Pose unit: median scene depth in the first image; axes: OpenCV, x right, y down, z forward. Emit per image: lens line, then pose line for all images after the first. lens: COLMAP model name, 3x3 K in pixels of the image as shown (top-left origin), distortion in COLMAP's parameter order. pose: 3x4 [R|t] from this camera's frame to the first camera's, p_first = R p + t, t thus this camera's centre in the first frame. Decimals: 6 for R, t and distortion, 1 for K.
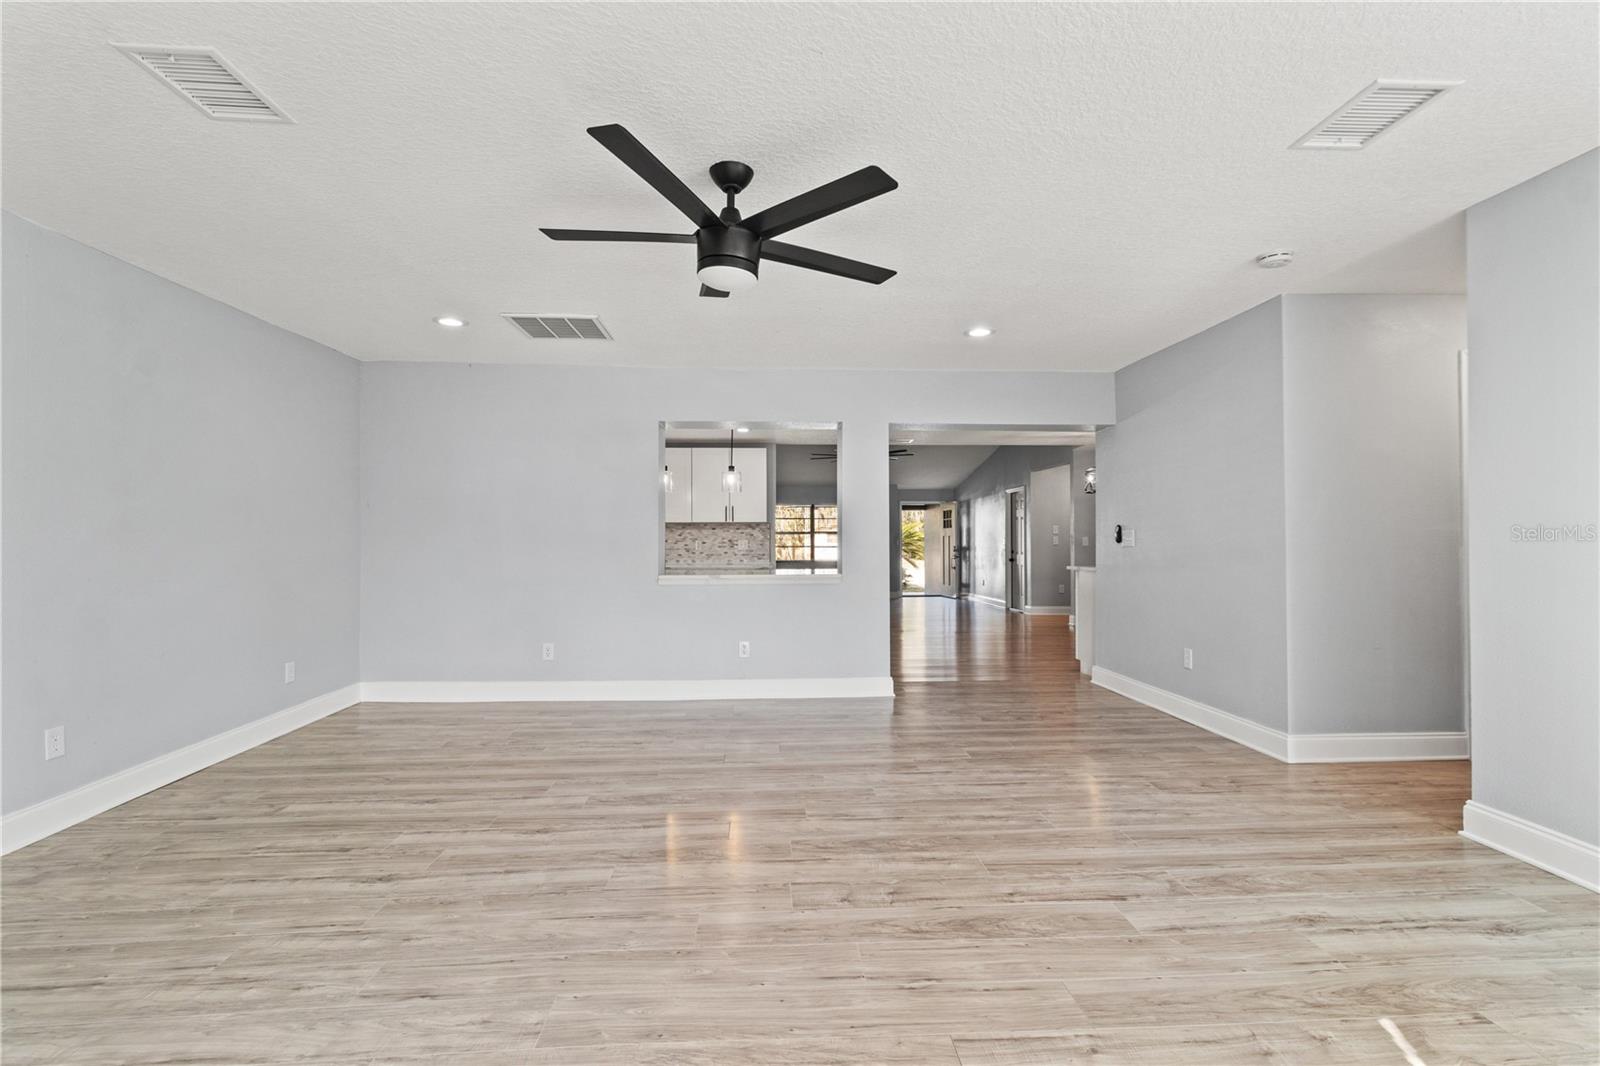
lens RADIAL K [[750.5, 0, 810.3], [0, 750.5, 535.6], [0, 0, 1]] dist [0.002259, 0.000628]
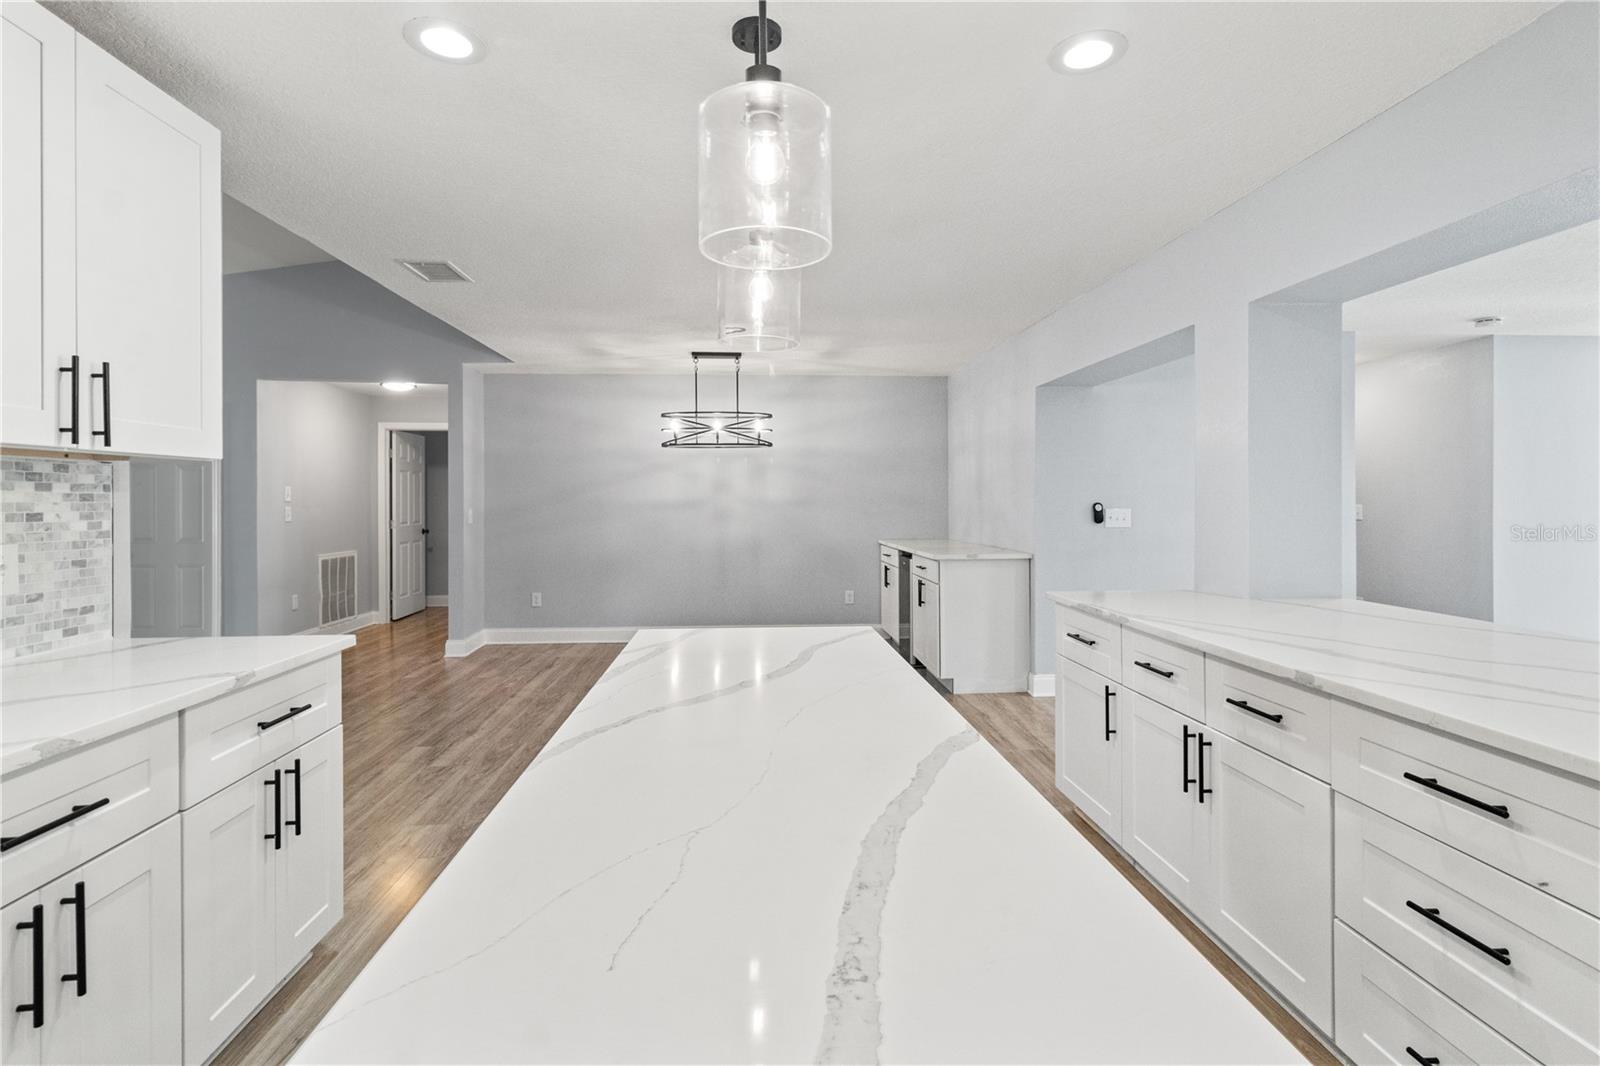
lens RADIAL K [[750.5, 0, 797.0], [0, 750.5, 511.6], [0, 0, 1]] dist [0.002259, 0.000628]
pose [[-0.009180, -0.012026, 0.999886, -0.799194], [-0.009377, 0.999885, 0.011940, -0.019071], [-0.999914, -0.009266, -0.009292, 2.312651]]
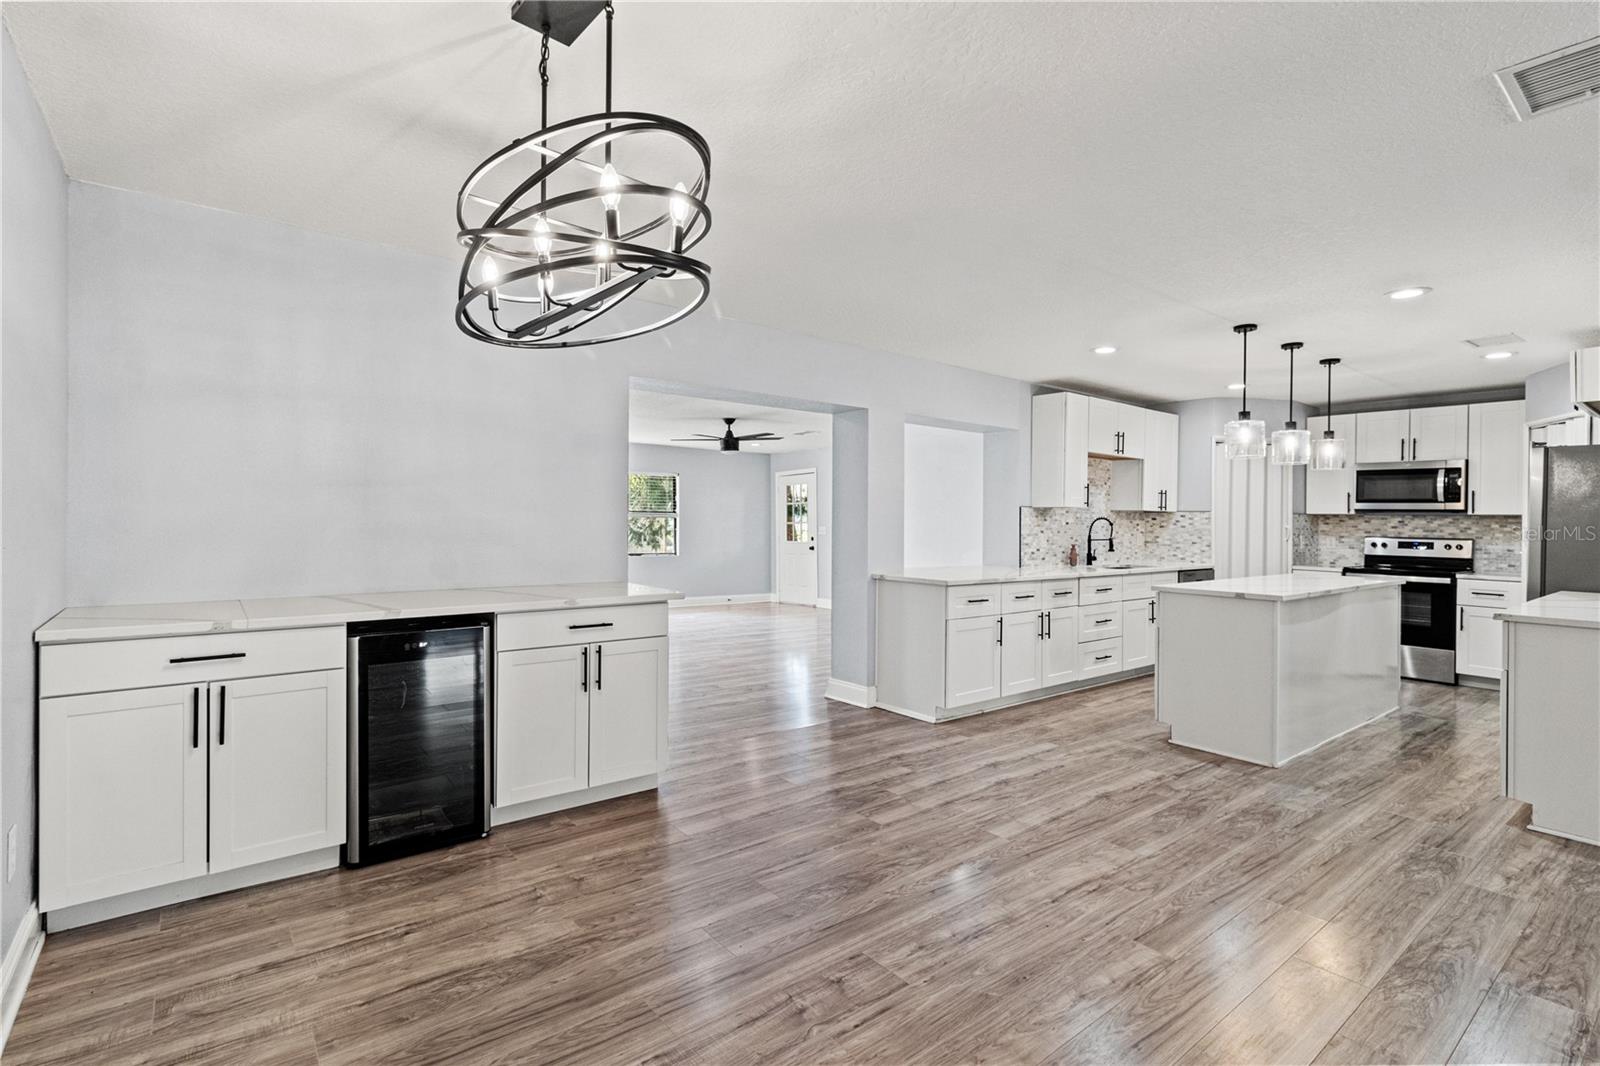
lens RADIAL K [[750.5, 0, 799.4], [0, 750.5, 517.6], [0, 0, 1]] dist [0.002259, 0.000628]
pose [[-0.823593, -0.009659, -0.567099, 1.160108], [-0.003092, 0.999917, -0.012541, -0.009639], [0.567173, -0.008575, -0.823554, 2.986527]]
